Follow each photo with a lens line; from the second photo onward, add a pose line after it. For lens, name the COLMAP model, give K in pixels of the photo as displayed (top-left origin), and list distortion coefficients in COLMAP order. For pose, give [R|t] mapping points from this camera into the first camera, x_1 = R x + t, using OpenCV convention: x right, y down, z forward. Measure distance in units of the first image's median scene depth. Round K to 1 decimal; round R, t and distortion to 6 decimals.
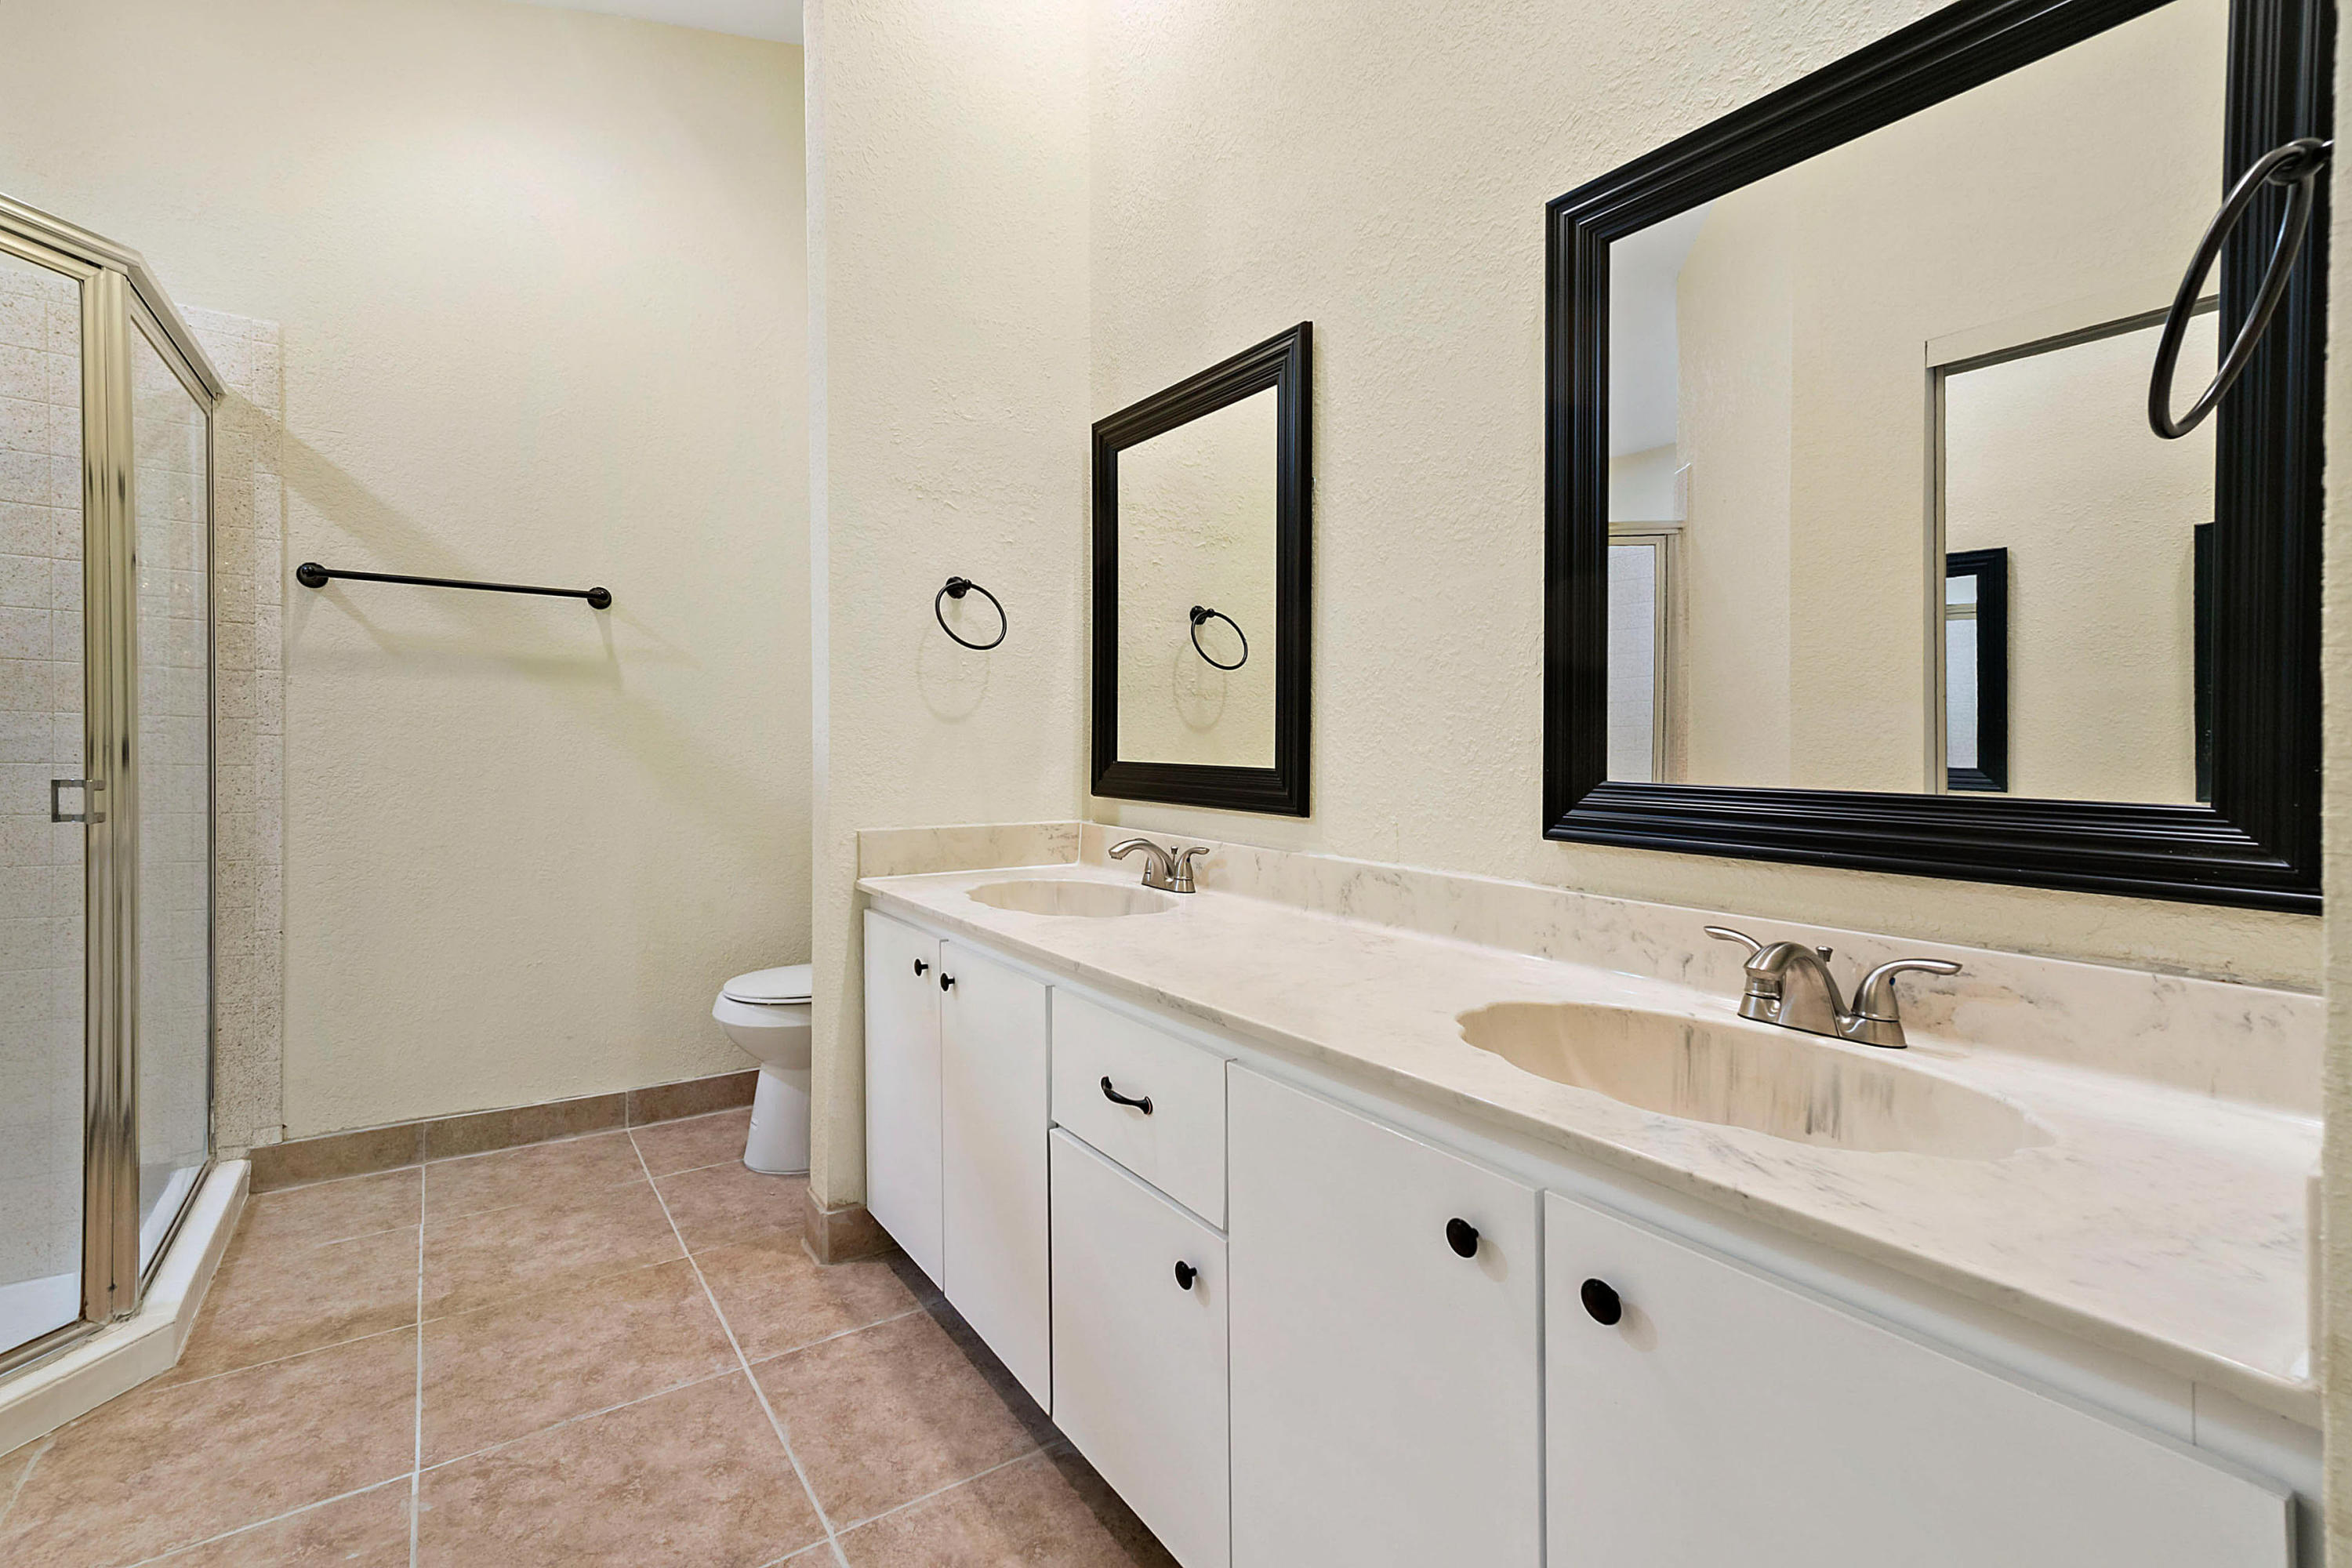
lens RADIAL K [[1025.1, 0, 1169.9], [0, 1025.1, 766.6], [0, 0, 1]] dist [0.004916, 0.000180]
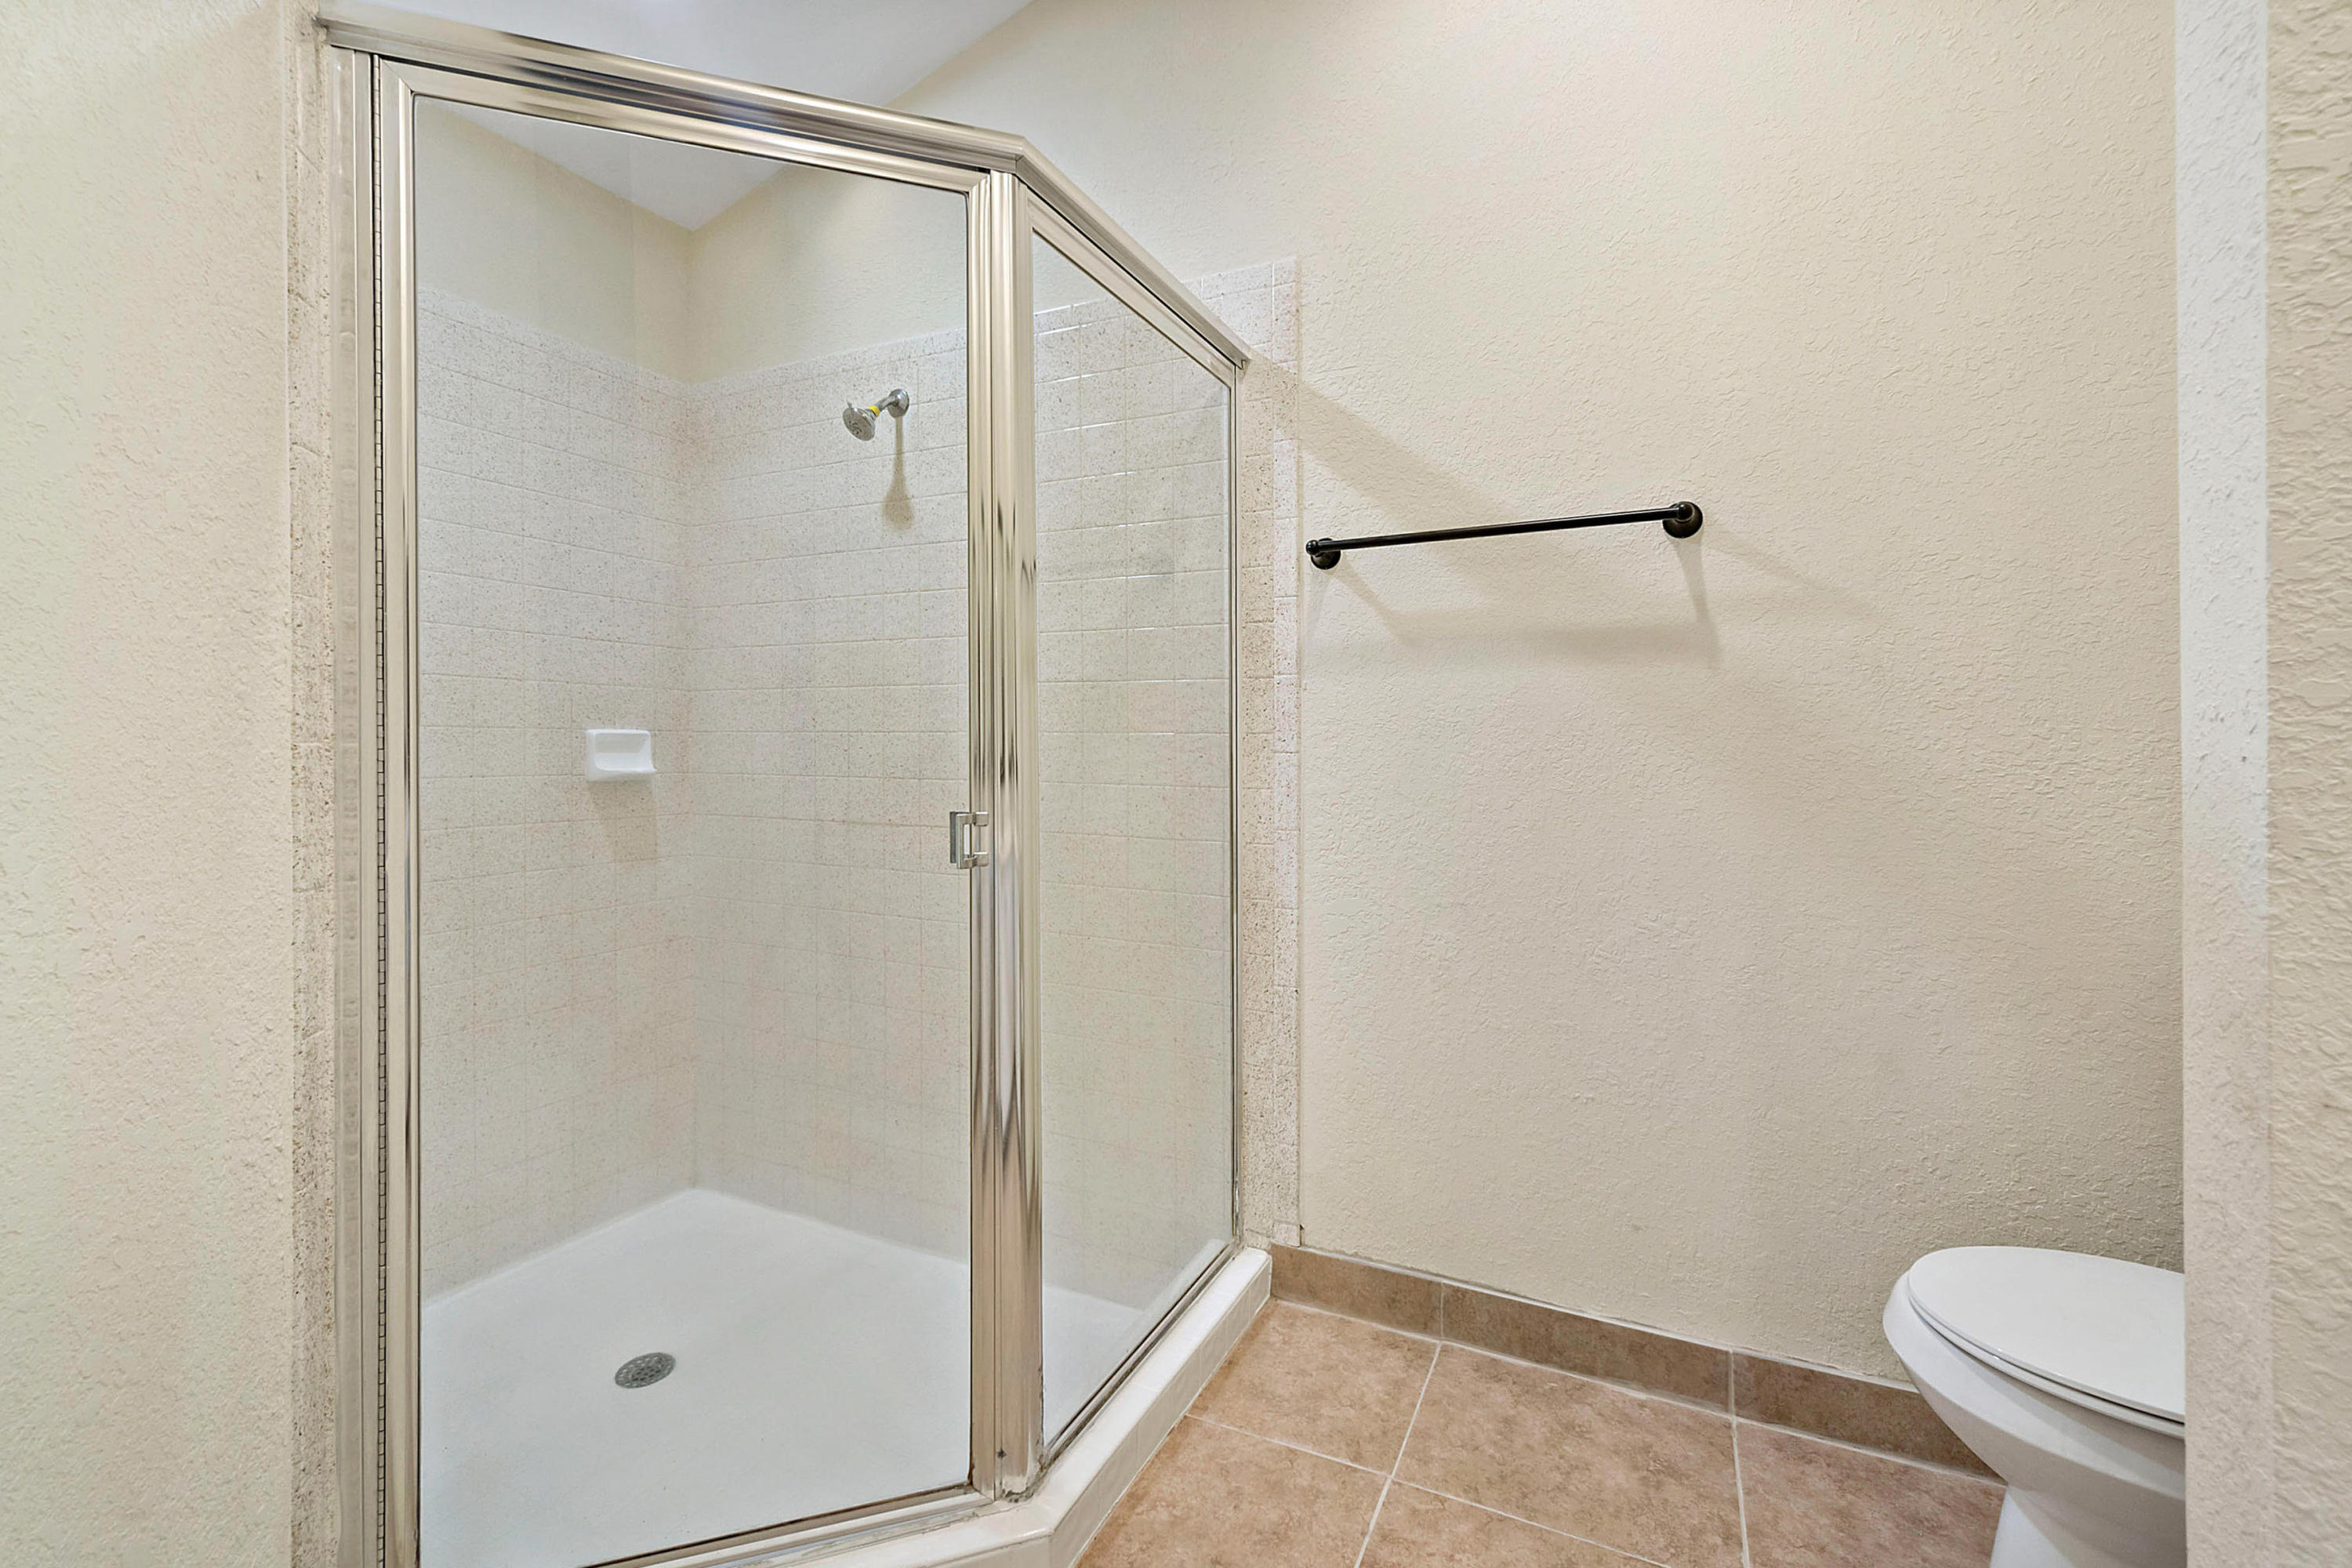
lens RADIAL K [[1025.1, 0, 1129.0], [0, 1025.1, 762.9], [0, 0, 1]] dist [0.004916, 0.000180]
pose [[0.456479, -0.006627, -0.889709, -0.190447], [-0.006967, 0.999915, -0.011022, -0.012052], [0.889707, 0.011230, 0.456394, 0.498385]]
